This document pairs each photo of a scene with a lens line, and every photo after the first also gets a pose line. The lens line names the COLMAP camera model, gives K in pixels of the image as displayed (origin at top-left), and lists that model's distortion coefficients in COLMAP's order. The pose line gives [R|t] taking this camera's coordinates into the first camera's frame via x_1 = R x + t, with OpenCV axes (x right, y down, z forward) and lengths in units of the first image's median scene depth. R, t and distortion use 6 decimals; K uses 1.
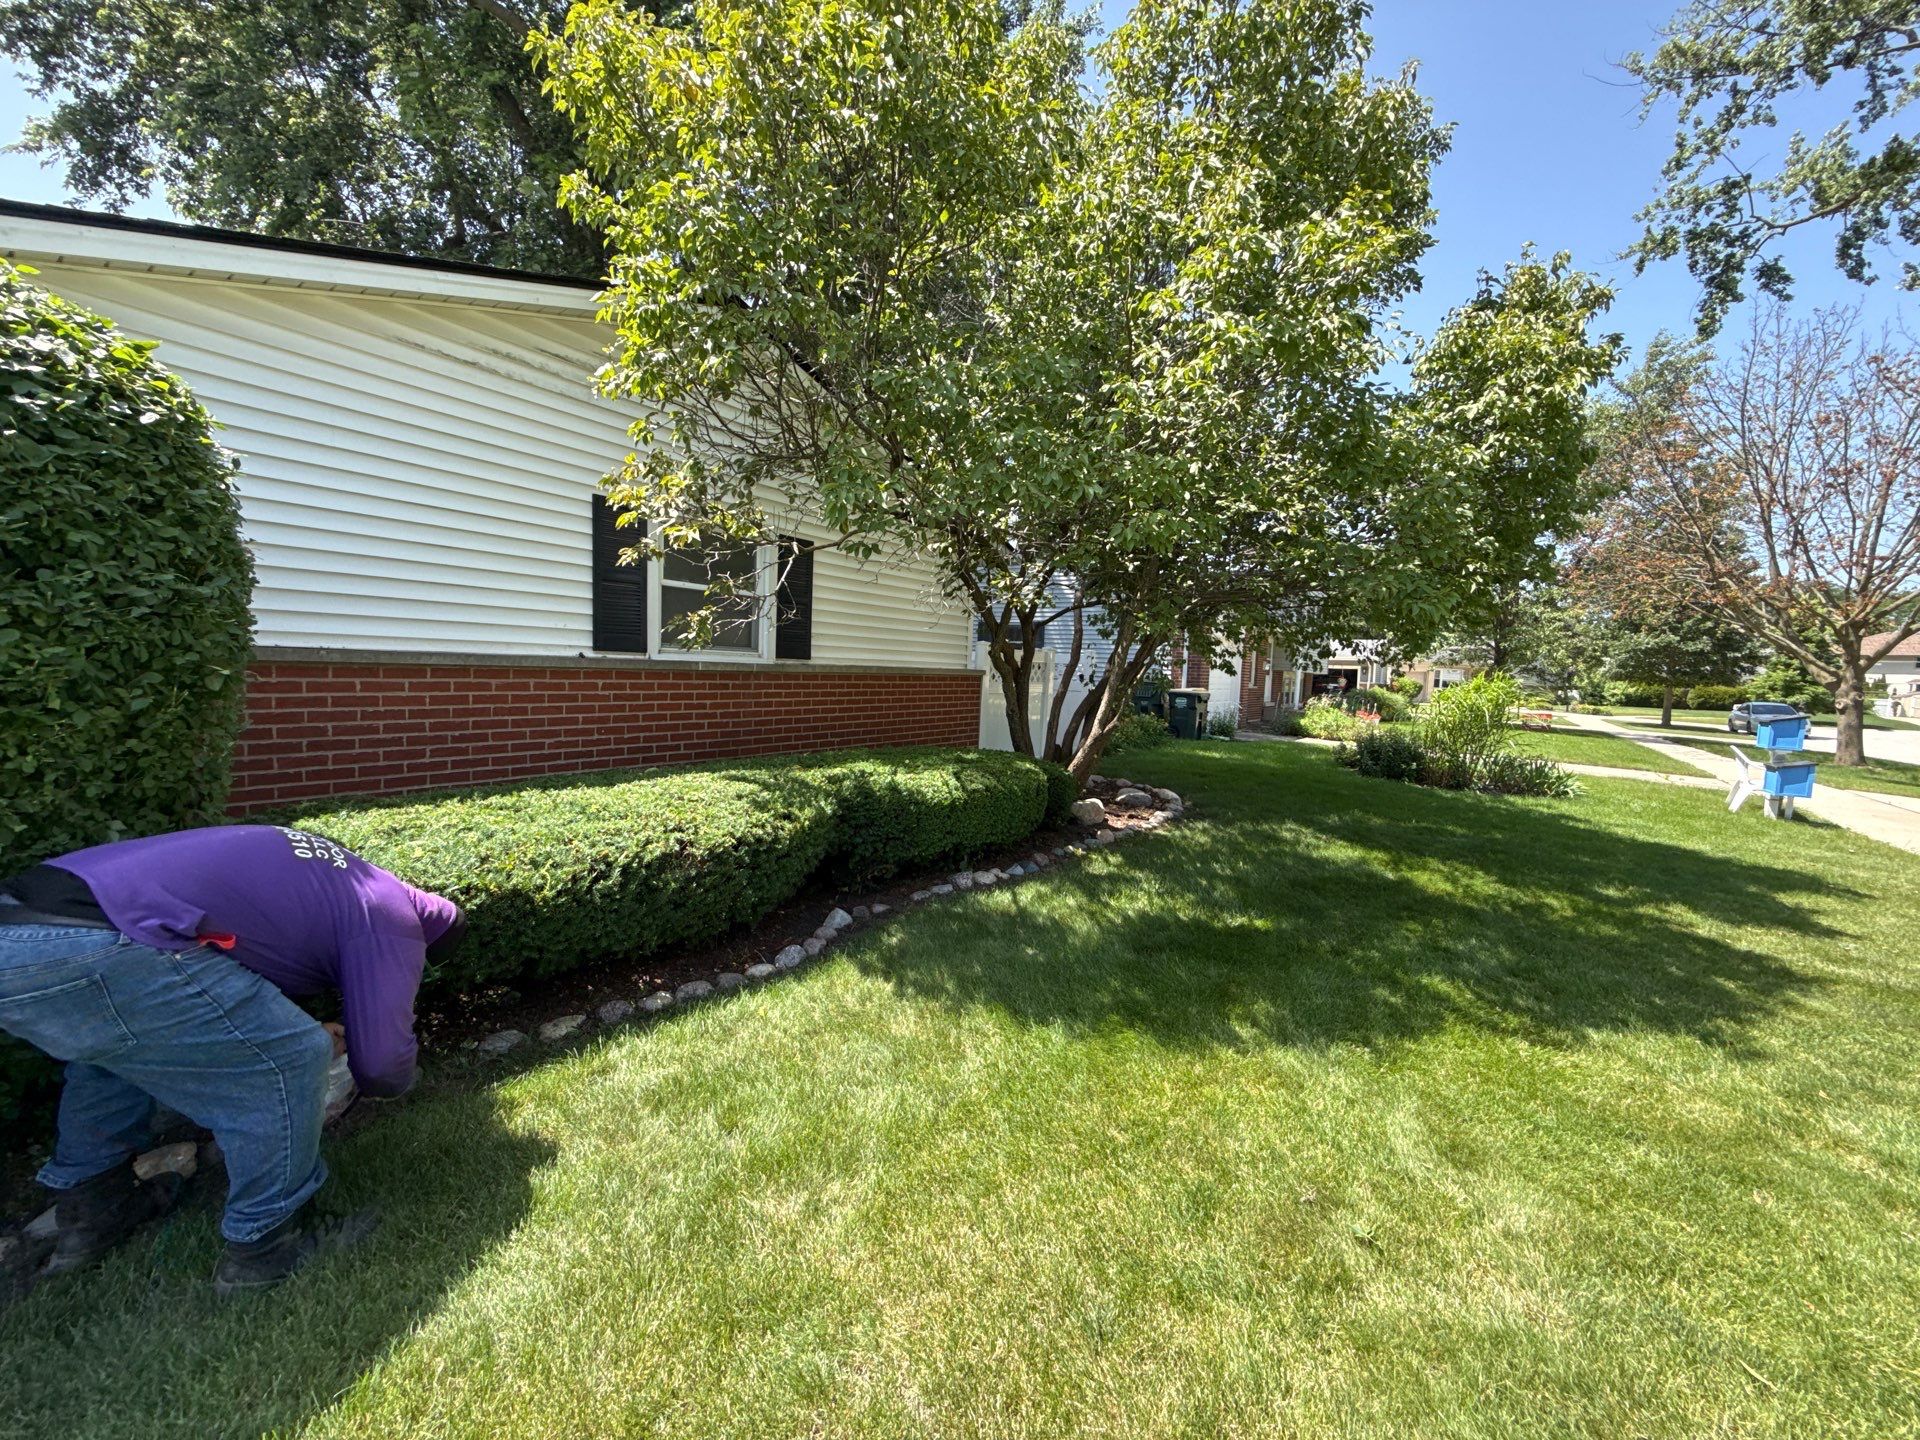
lens RADIAL K [[764.2, 0, 962.8], [0, 764.2, 723.1], [0, 0, 1]] dist [-0.000737, 0.000277]
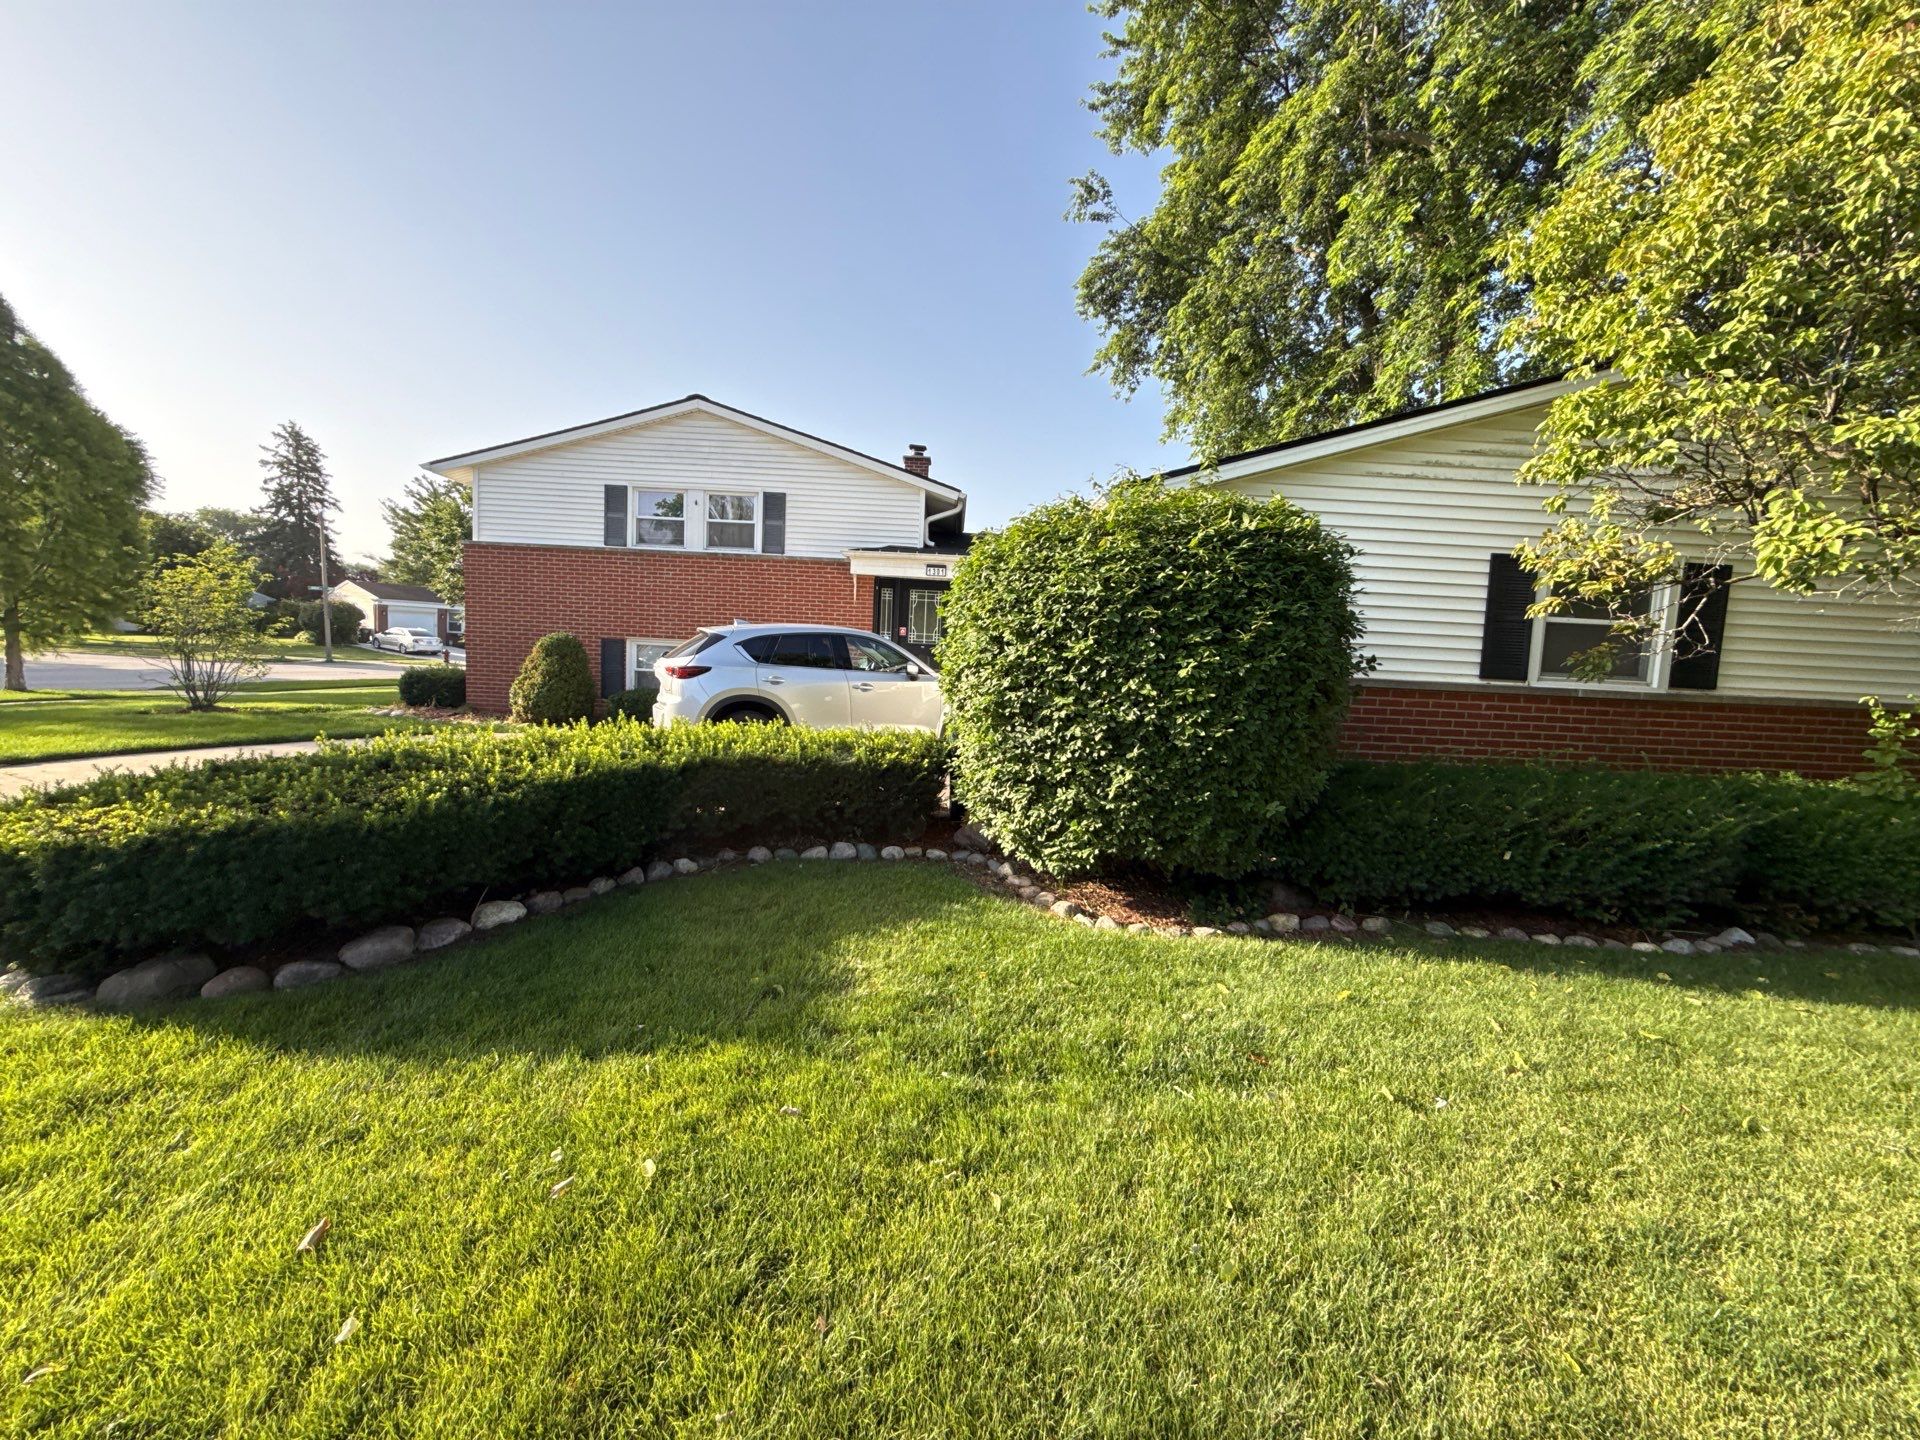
lens RADIAL K [[764.2, 0, 952.4], [0, 764.2, 722.1], [0, 0, 1]] dist [-0.000737, 0.000277]
pose [[0.566606, 0.065873, -0.821352, 0.051198], [-0.087038, 0.996007, 0.019838, 0.023689], [0.819379, 0.060249, 0.570077, -0.369038]]
